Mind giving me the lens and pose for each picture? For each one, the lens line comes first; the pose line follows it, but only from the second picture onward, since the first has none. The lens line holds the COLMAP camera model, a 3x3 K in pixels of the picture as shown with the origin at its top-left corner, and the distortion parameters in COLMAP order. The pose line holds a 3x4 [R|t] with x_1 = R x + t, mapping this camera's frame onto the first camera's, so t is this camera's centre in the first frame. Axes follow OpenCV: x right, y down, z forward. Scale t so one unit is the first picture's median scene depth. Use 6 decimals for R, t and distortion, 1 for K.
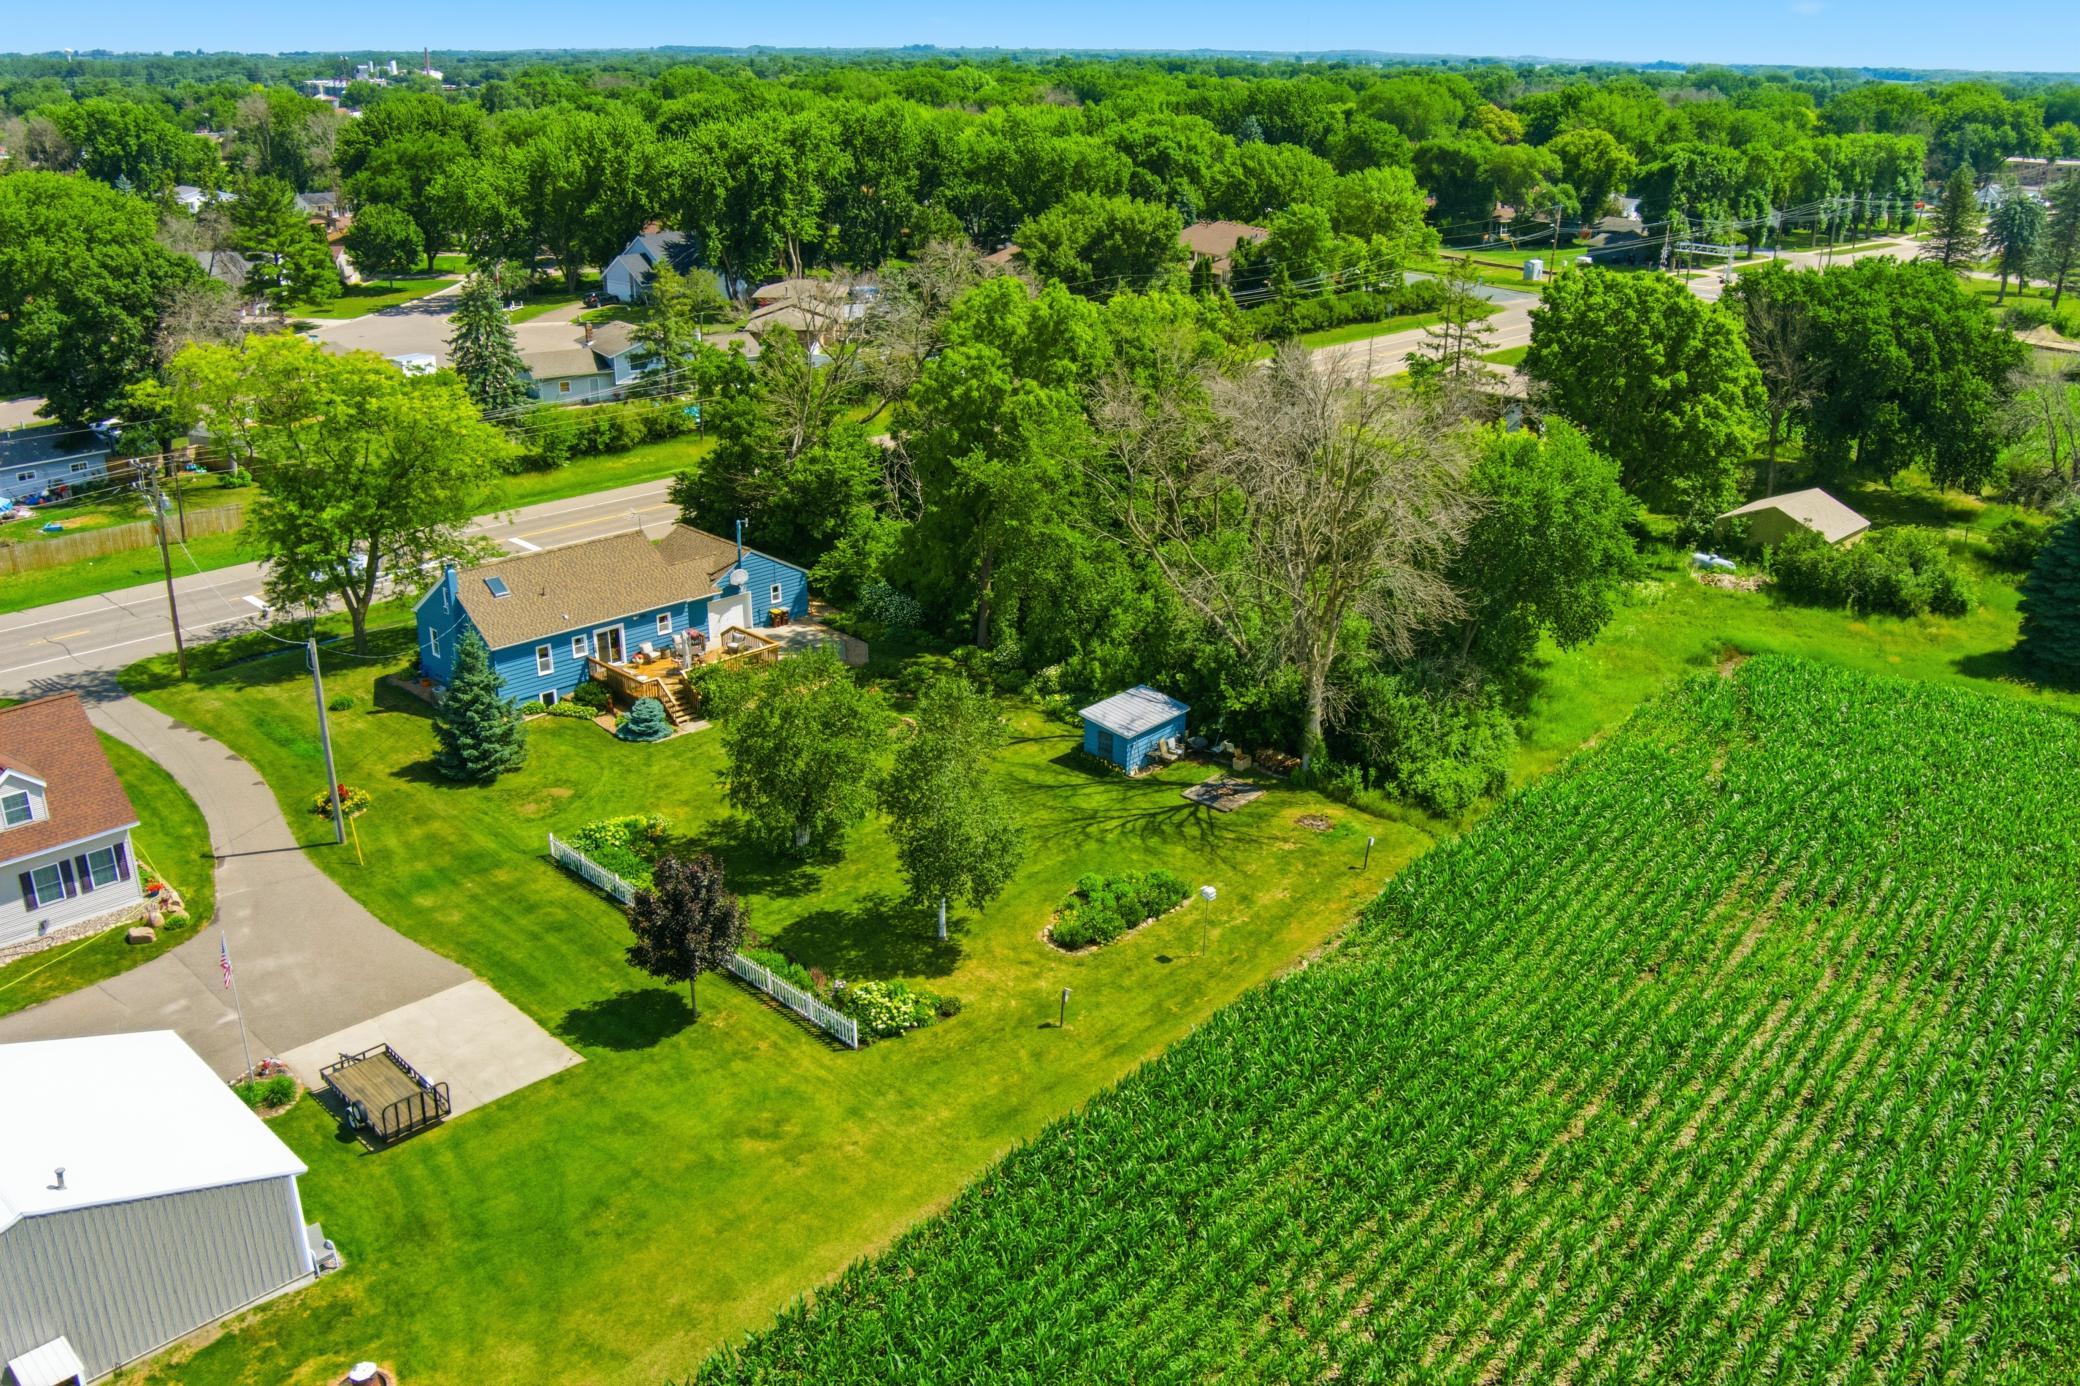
lens RADIAL K [[1616.8, 0, 972.2], [0, 1616.8, 703.8], [0, 0, 1]] dist [-0.058726, 0.006698]
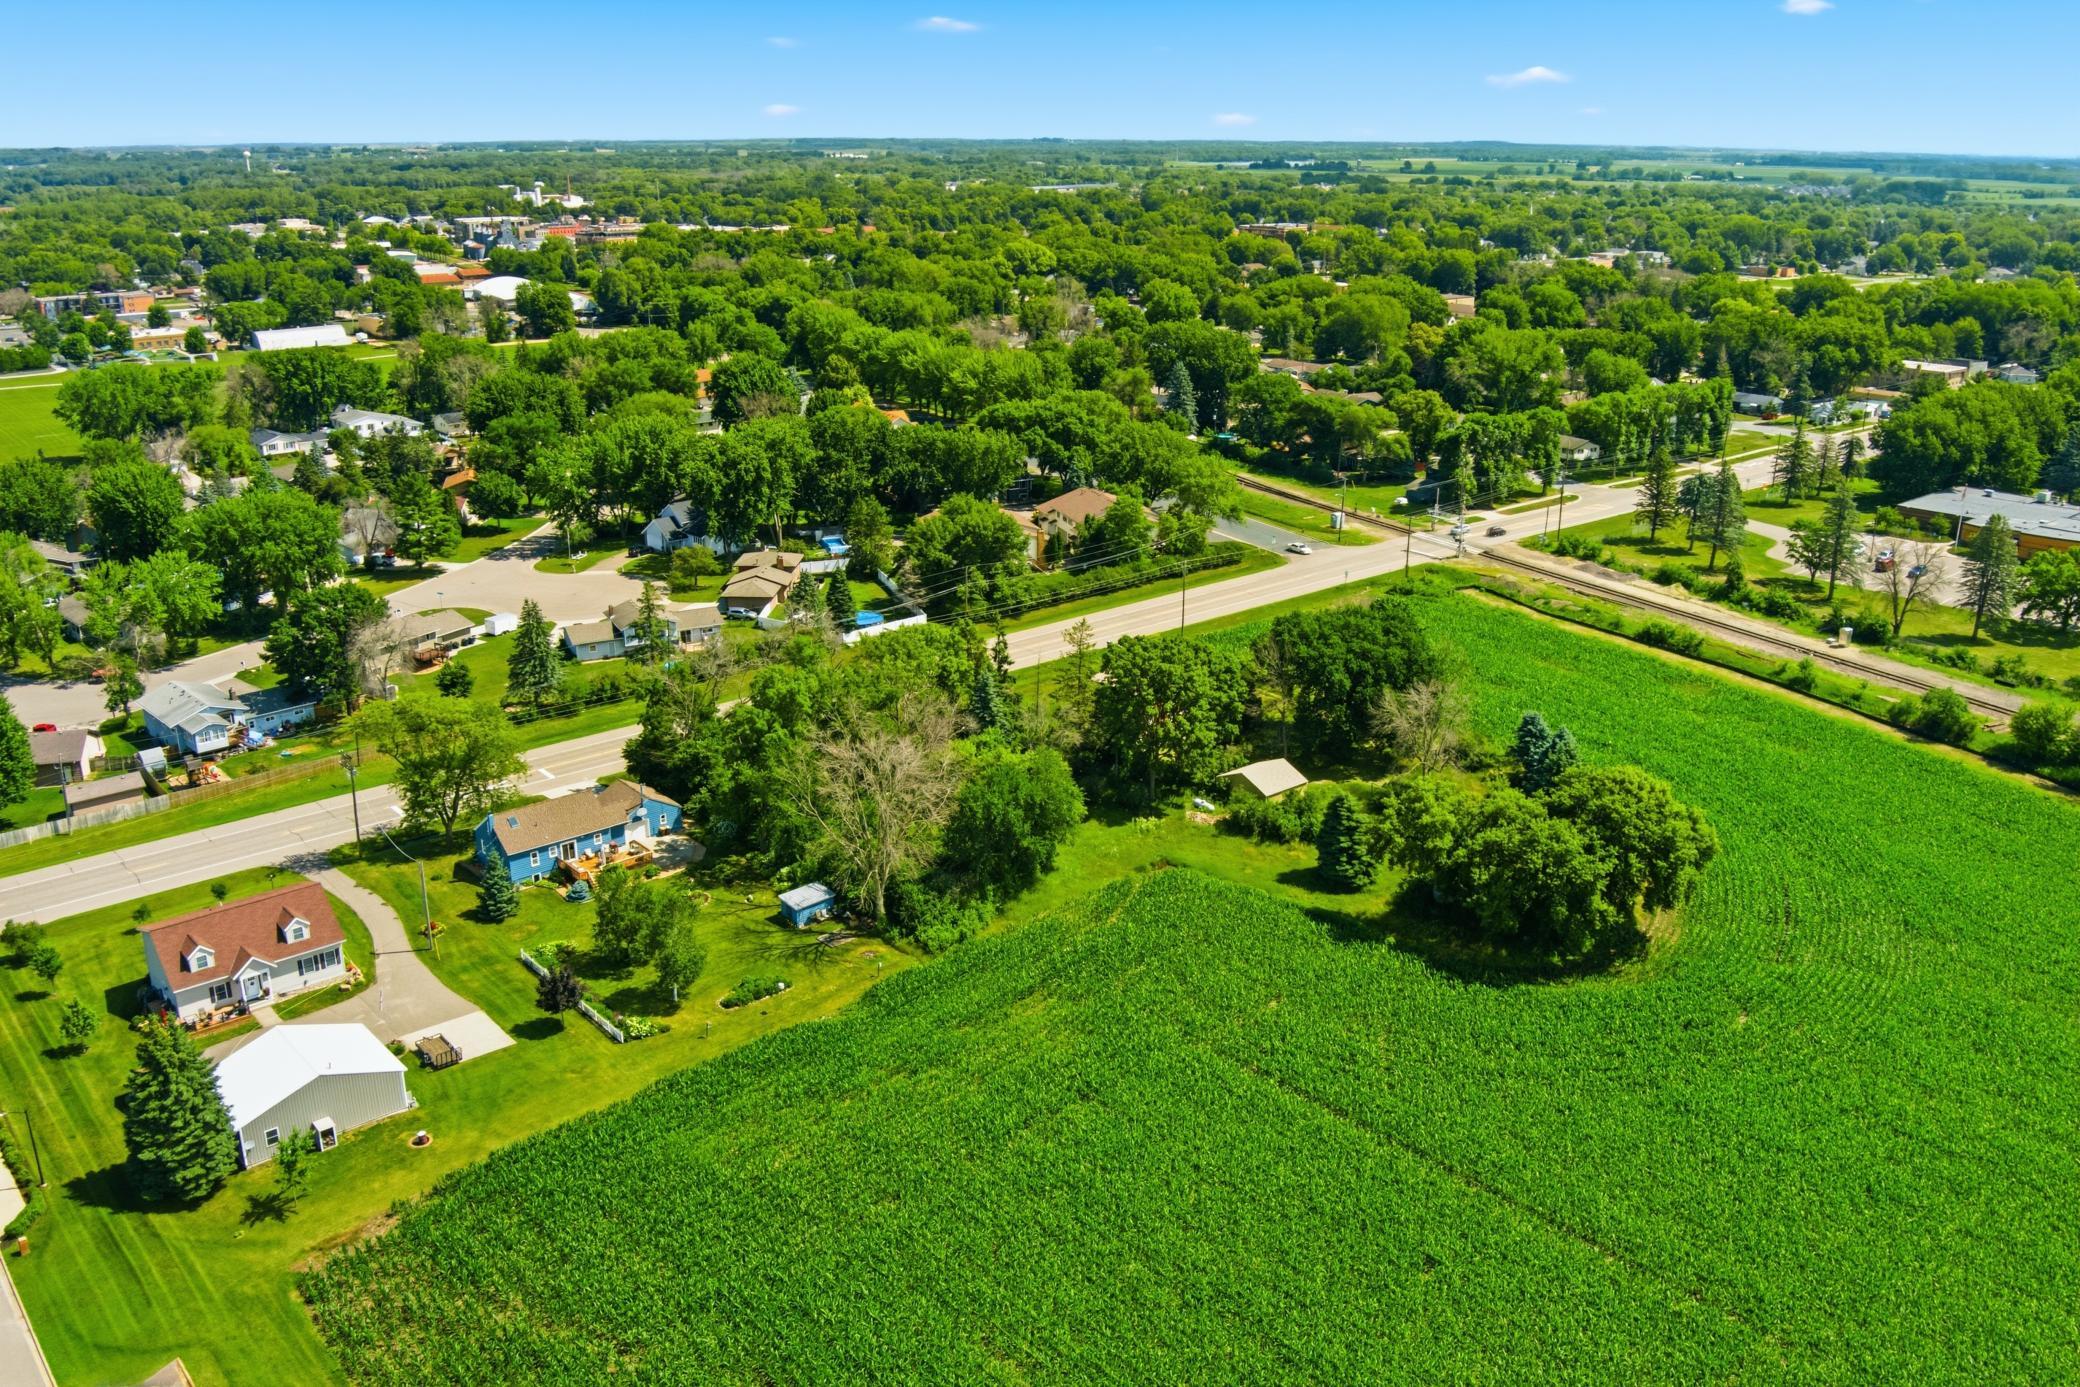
lens RADIAL K [[1698.3, 0, 1040.0], [0, 1698.3, 693.5], [0, 0, 1]] dist [-0.073291, -0.005702]
pose [[0.998226, 0.020417, -0.055934, 0.492200], [-0.022823, 0.998827, -0.042712, -0.161126], [0.054996, 0.043913, 0.997520, -1.111913]]
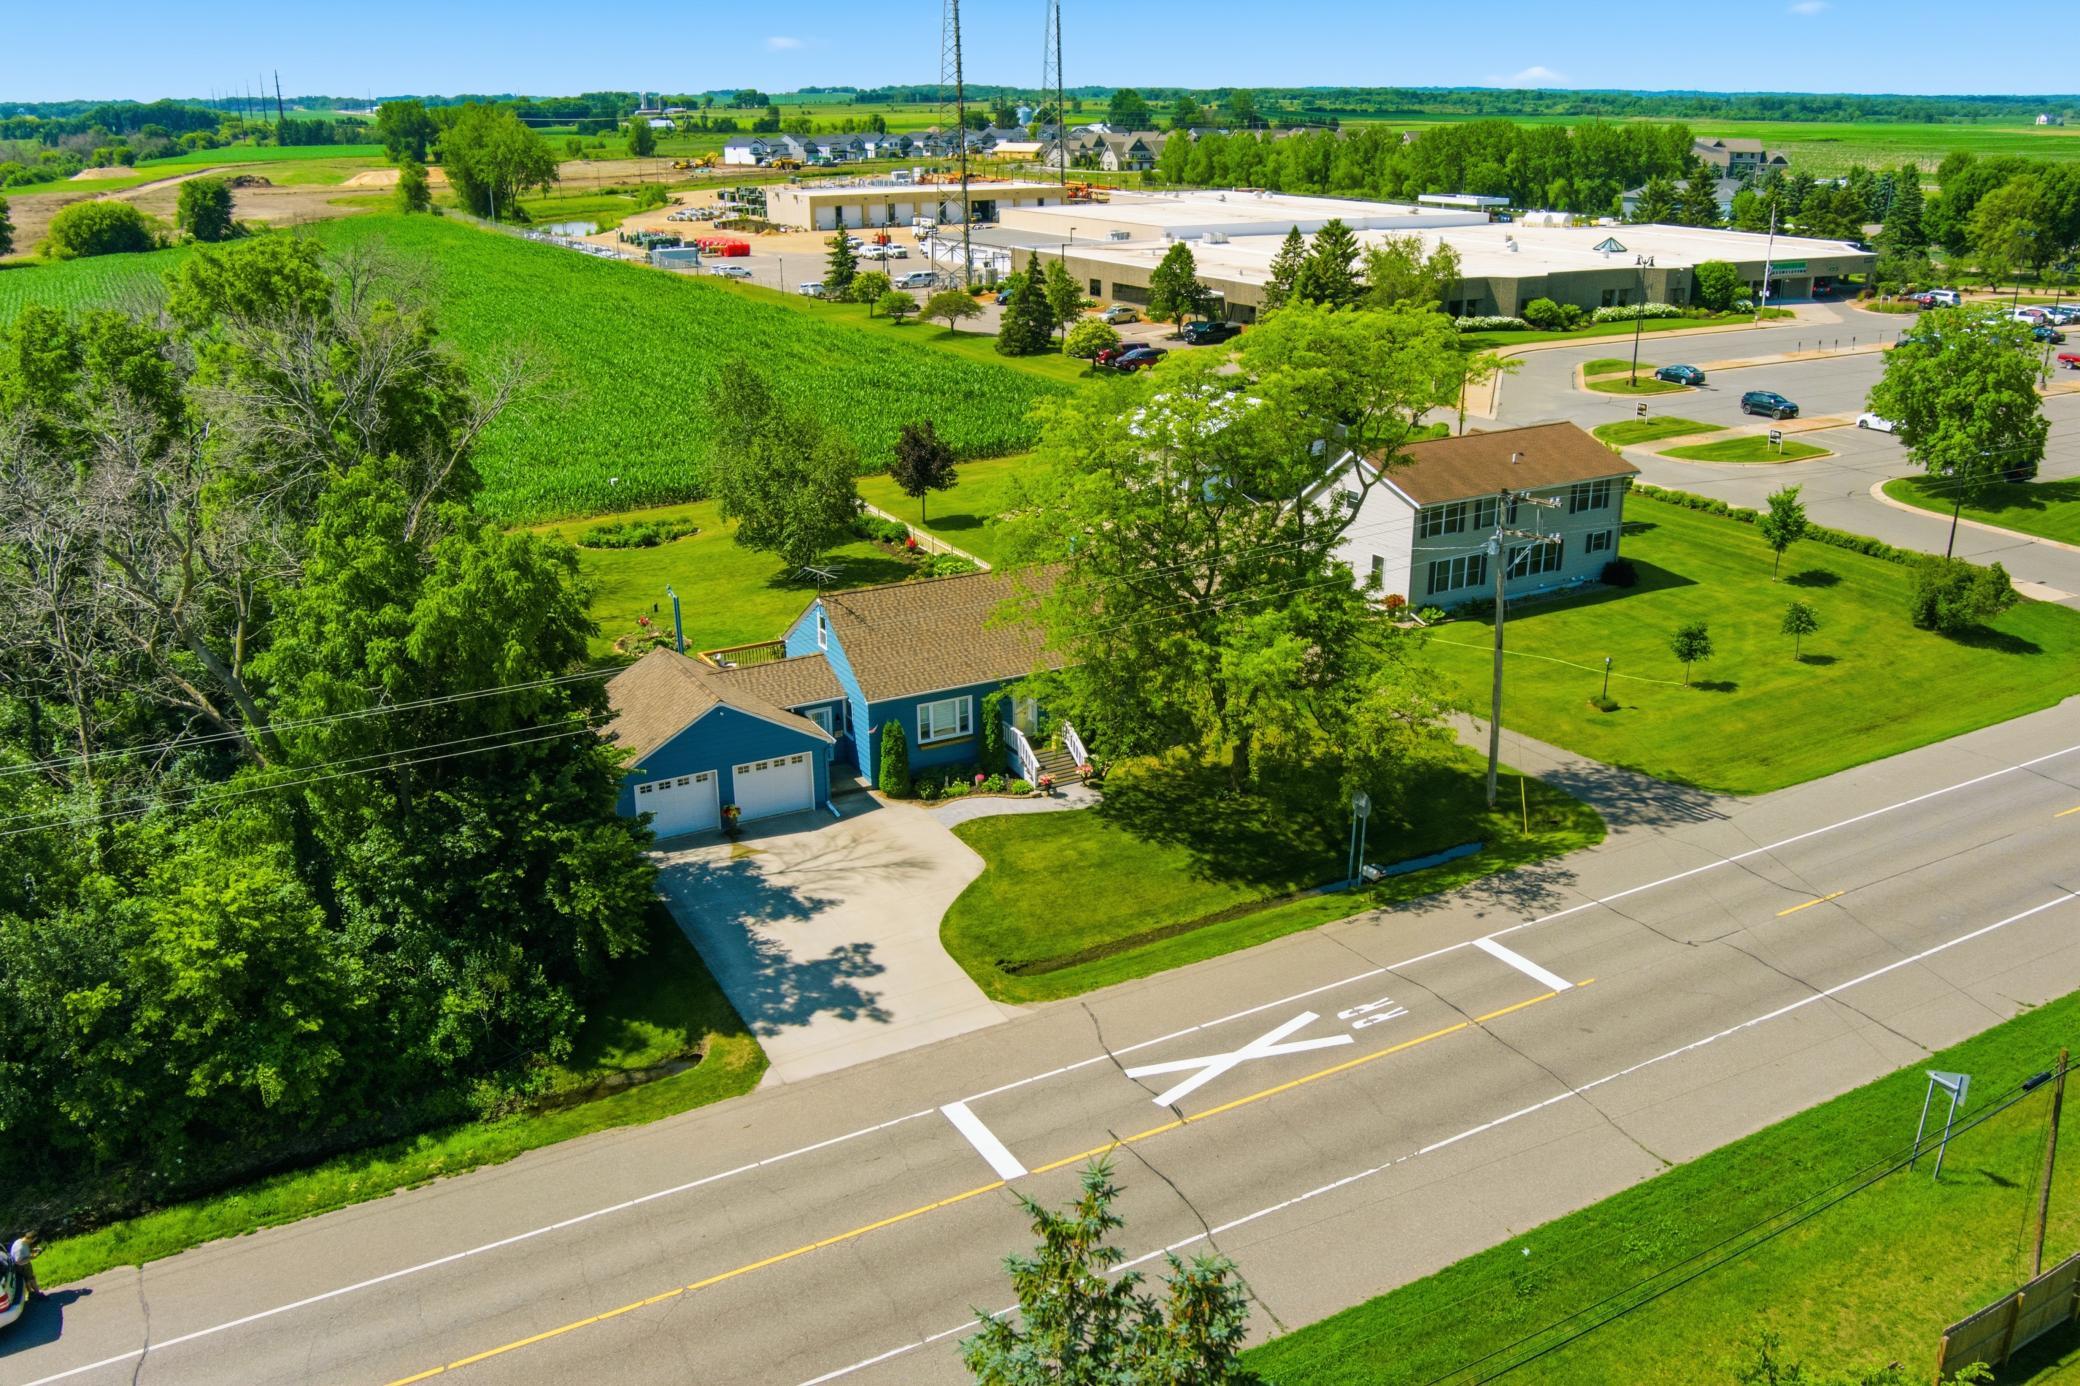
lens RADIAL K [[1698.3, 0, 1040.0], [0, 1698.3, 693.0], [0, 0, 1]] dist [-0.073291, -0.005702]
pose [[-0.965438, -0.086223, 0.245959, -0.517740], [0.093862, 0.765356, 0.636726, -0.576660], [-0.243147, 0.637805, -0.730811, 1.672764]]
